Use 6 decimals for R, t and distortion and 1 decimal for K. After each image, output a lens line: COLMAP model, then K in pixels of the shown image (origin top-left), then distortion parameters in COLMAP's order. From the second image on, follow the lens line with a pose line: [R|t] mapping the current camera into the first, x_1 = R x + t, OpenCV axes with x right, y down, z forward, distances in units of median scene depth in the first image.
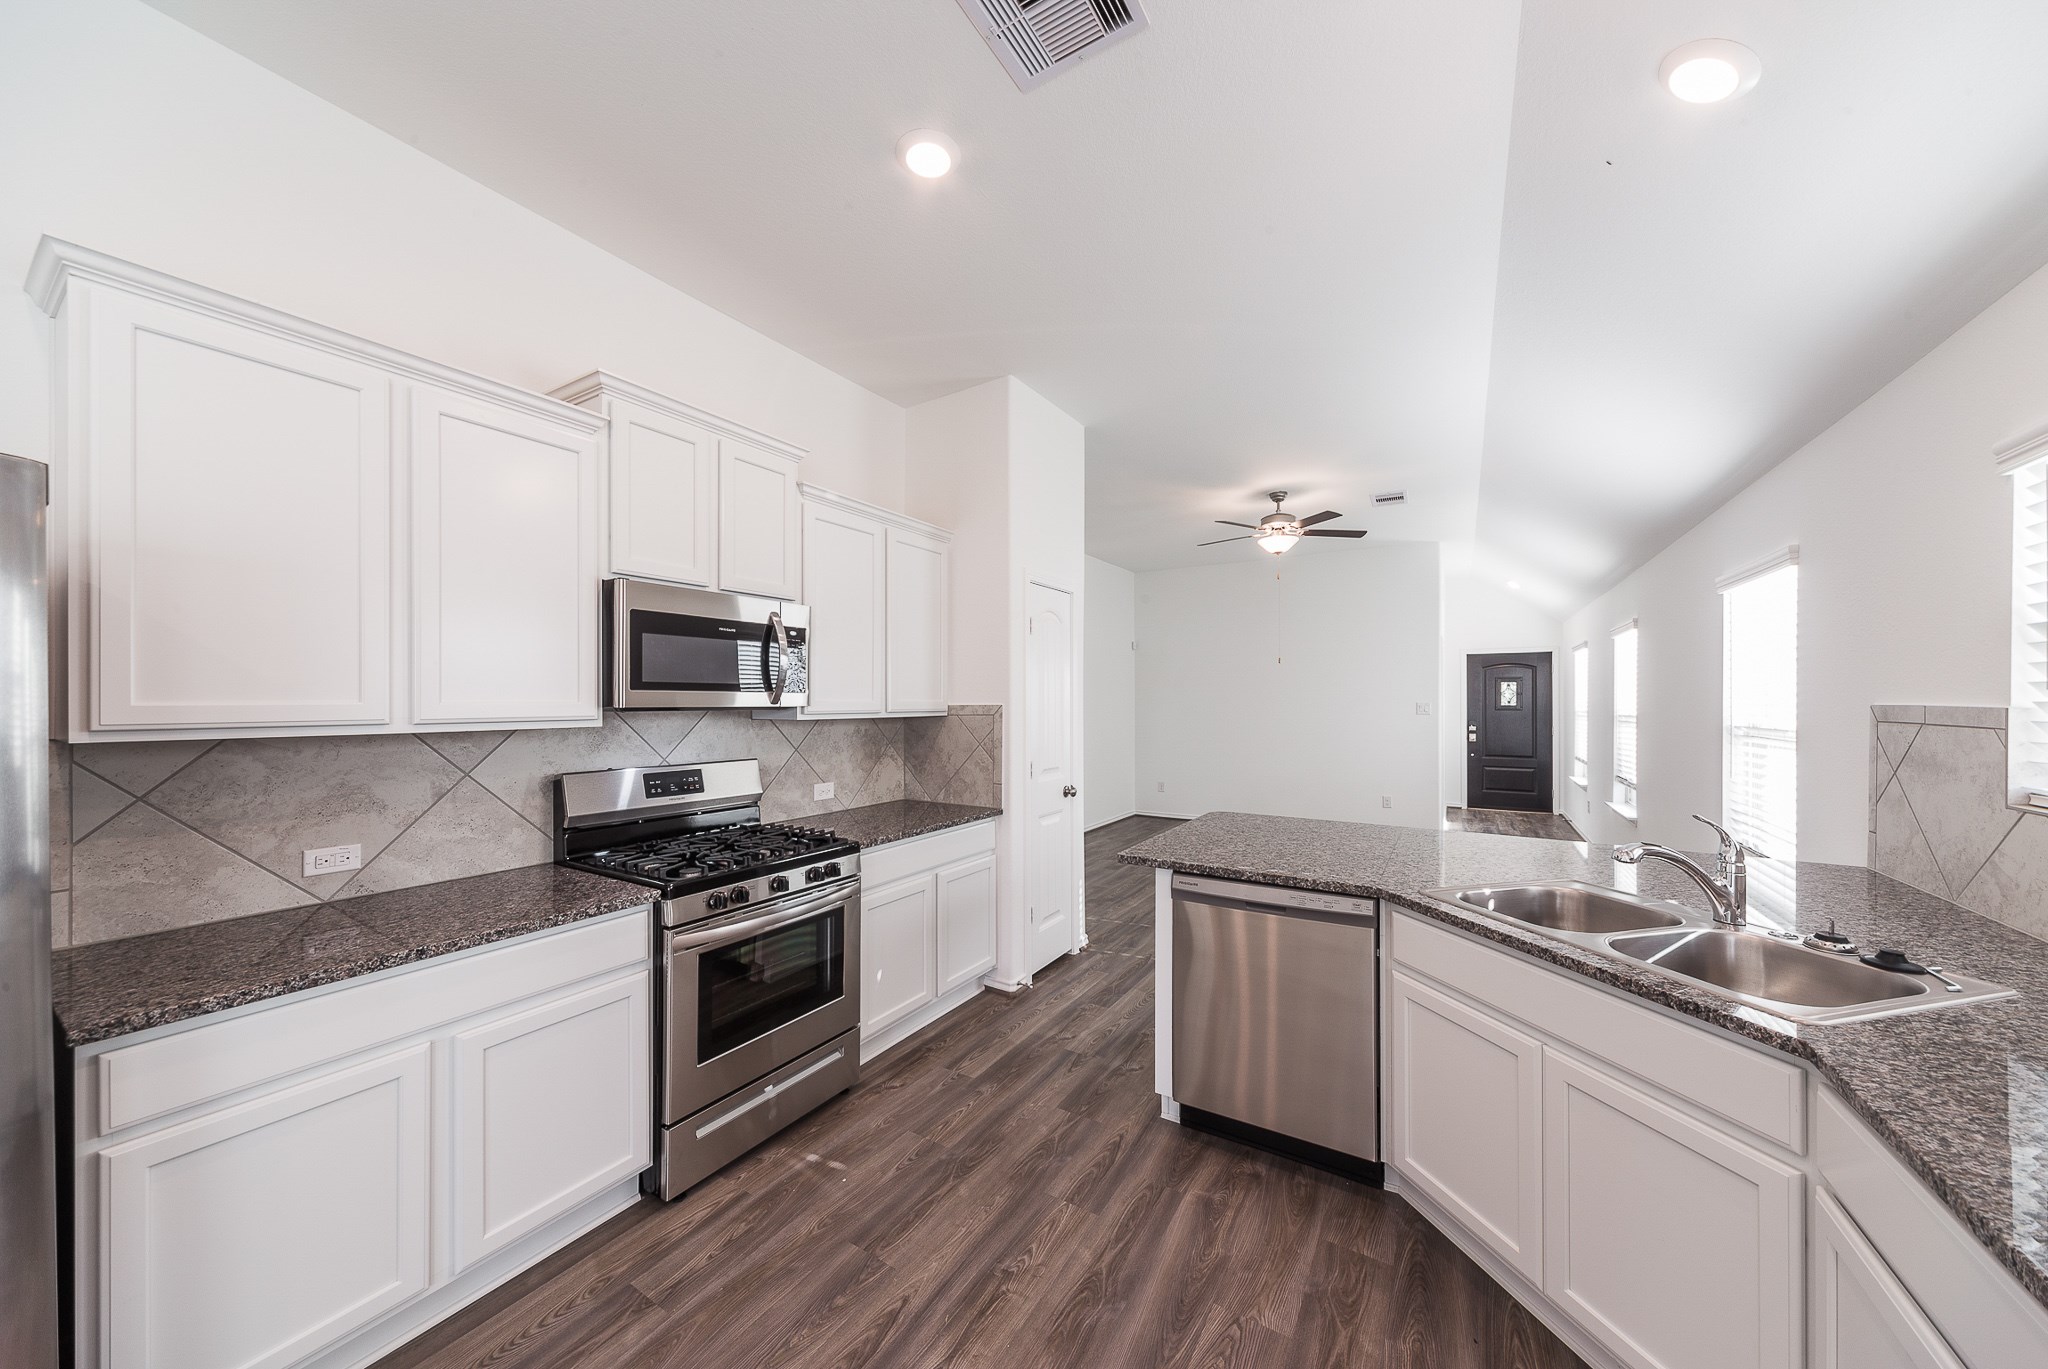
lens RADIAL K [[702.3, 0, 1013.8], [0, 702.3, 695.4], [0, 0, 1]] dist [0.000192, 0.000033]
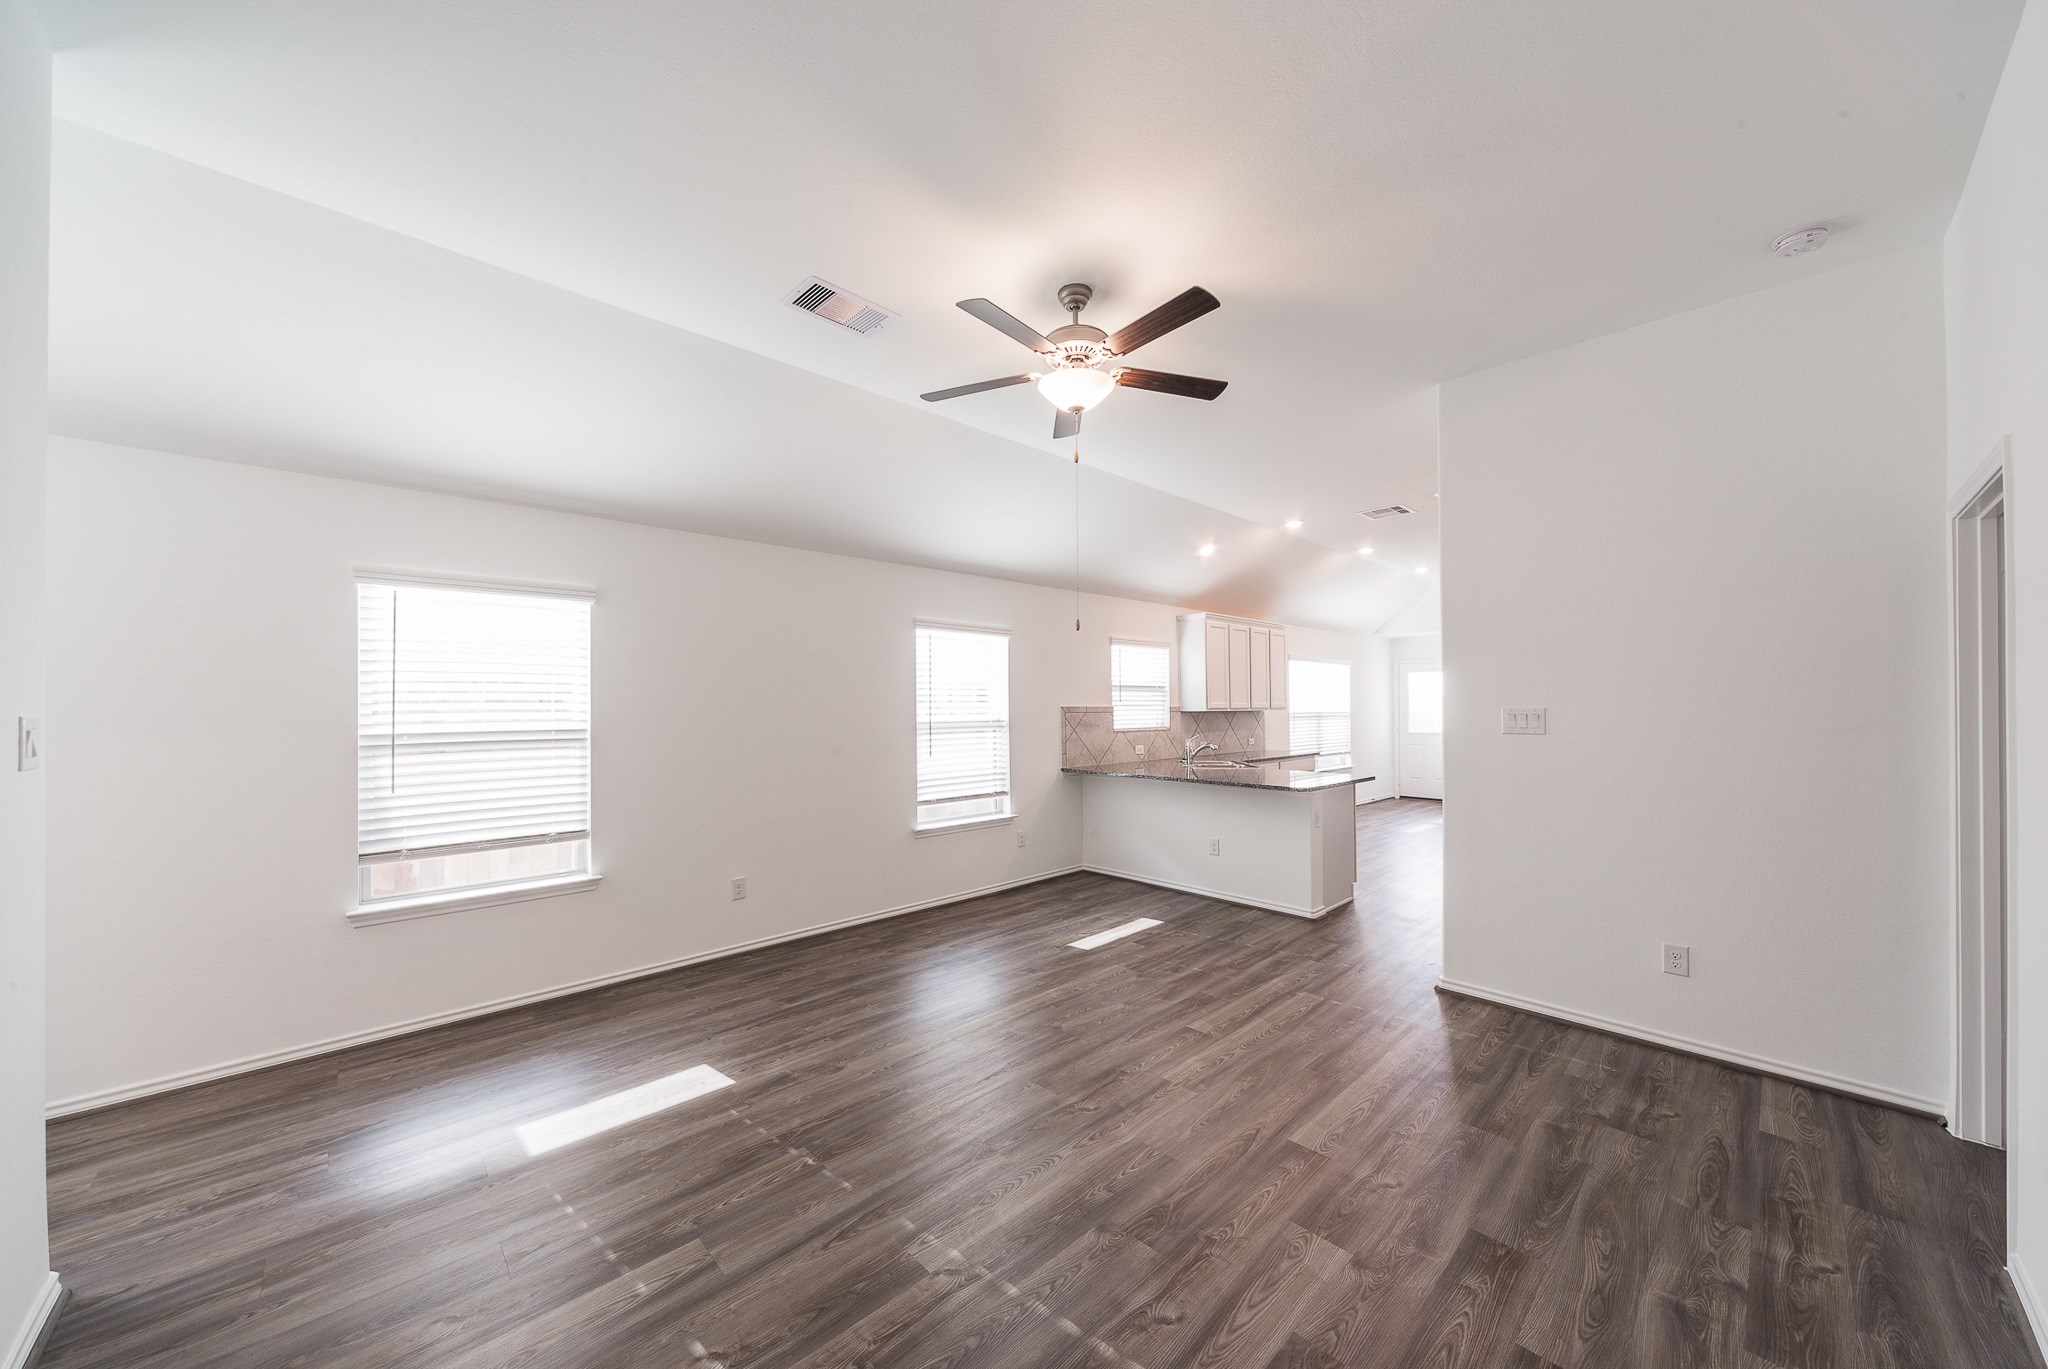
lens RADIAL K [[720.7, 0, 1015.6], [0, 720.7, 705.6], [0, 0, 1]] dist [0.000151, 0.000005]
pose [[-0.967756, 0.004700, 0.251847, 0.440814], [0.003317, 0.999977, -0.005917, 0.016406], [-0.251869, -0.004890, -0.967749, 2.287460]]
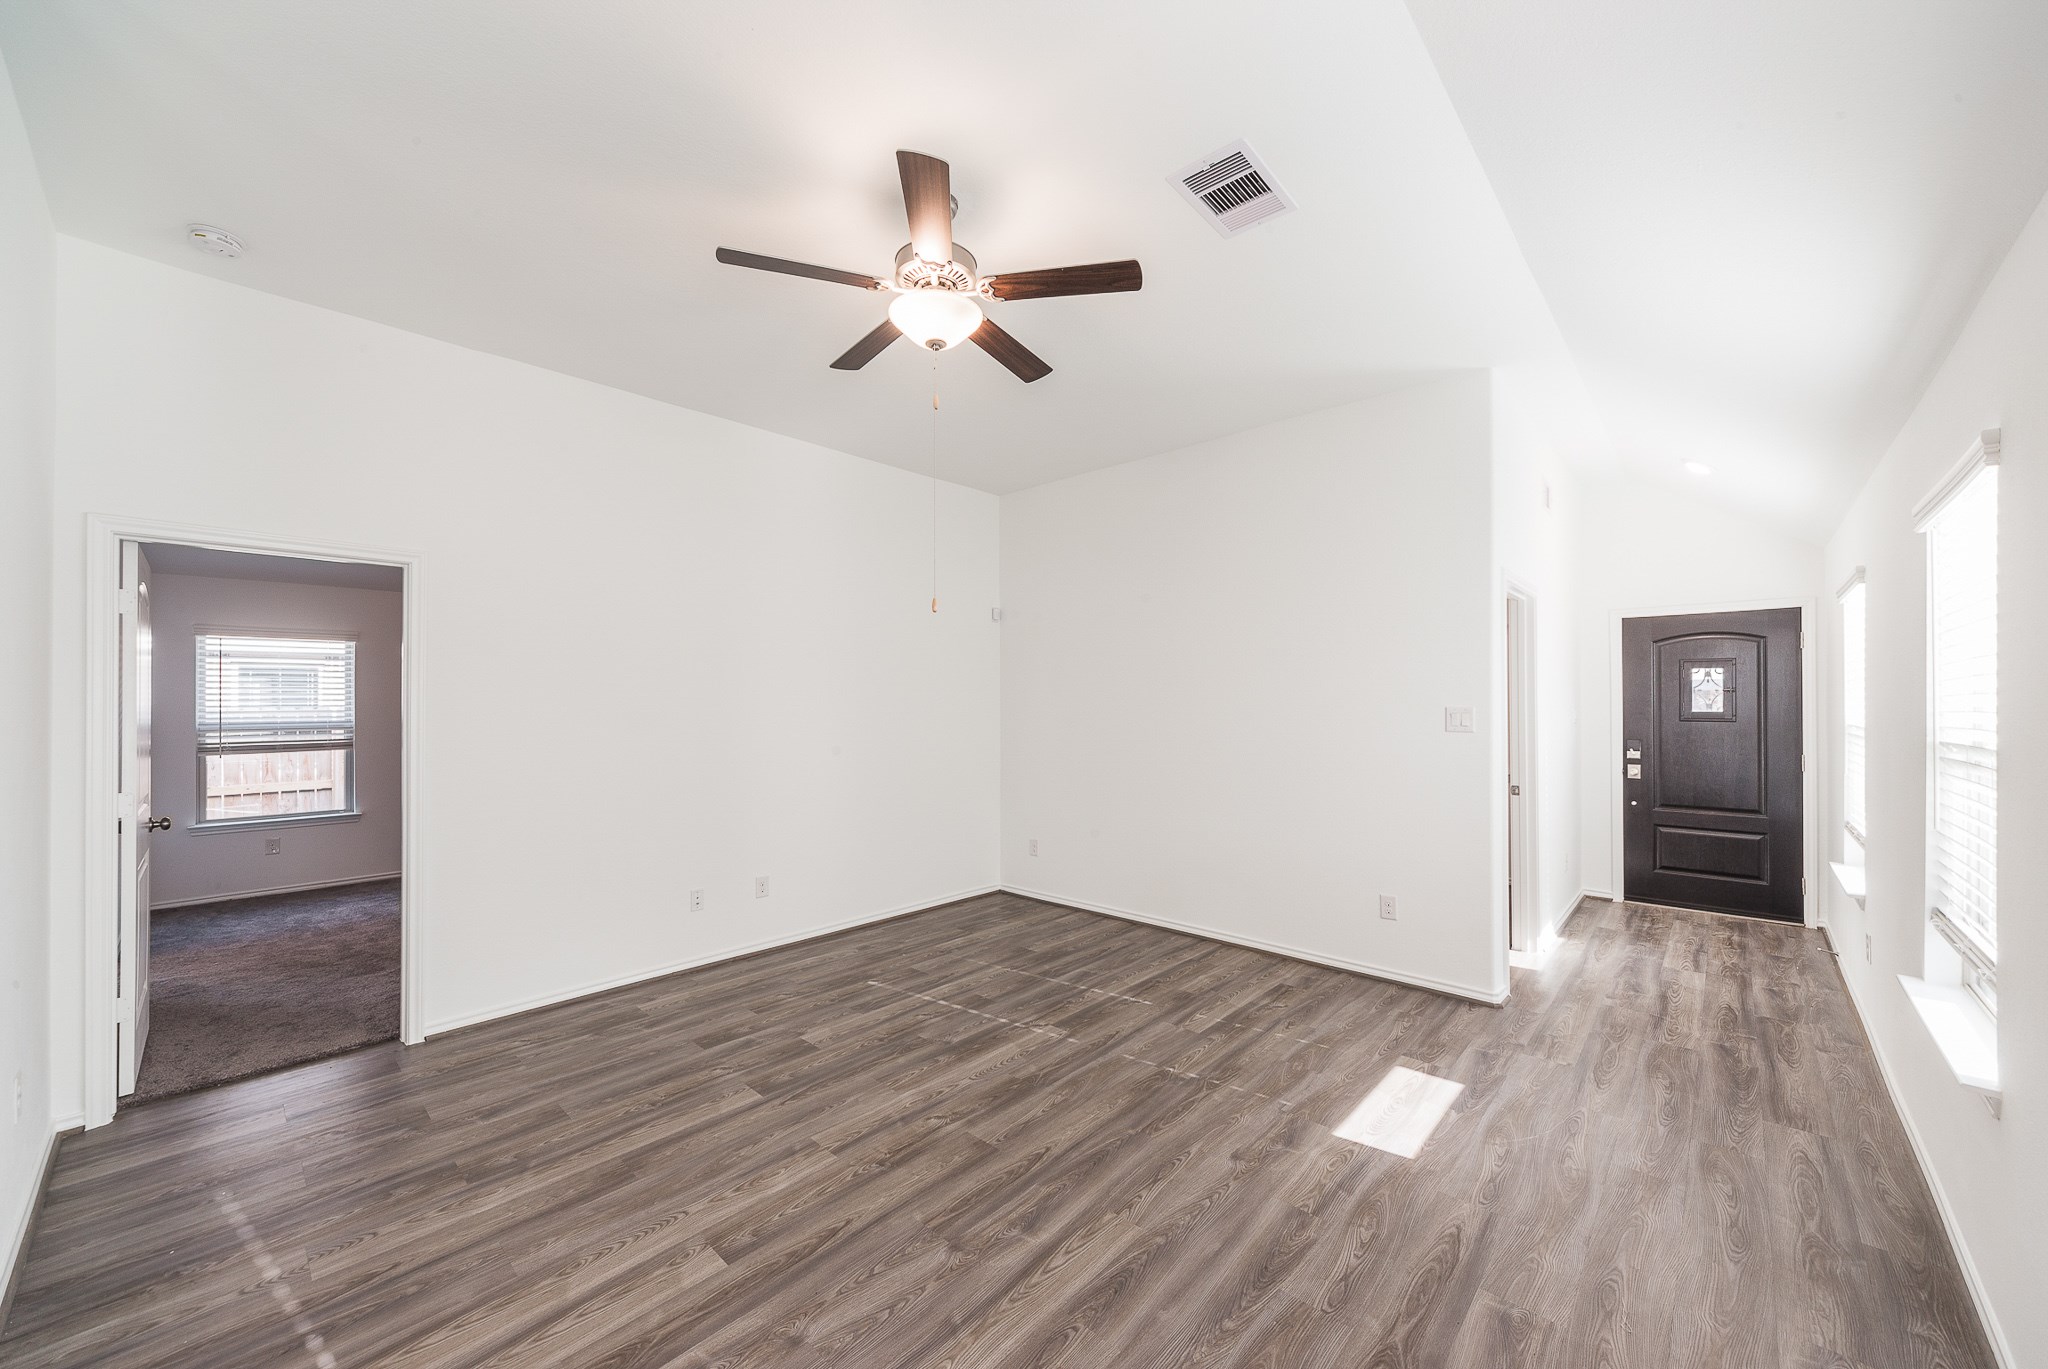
lens RADIAL K [[763.8, 0, 1019.2], [0, 763.8, 698.3], [0, 0, 1]] dist [0.000074, 0.000104]
pose [[0.982408, -0.002281, -0.186732, 0.770655], [0.002362, 0.999997, 0.000207, 0.006201], [0.186731, -0.000645, 0.982411, 0.862767]]
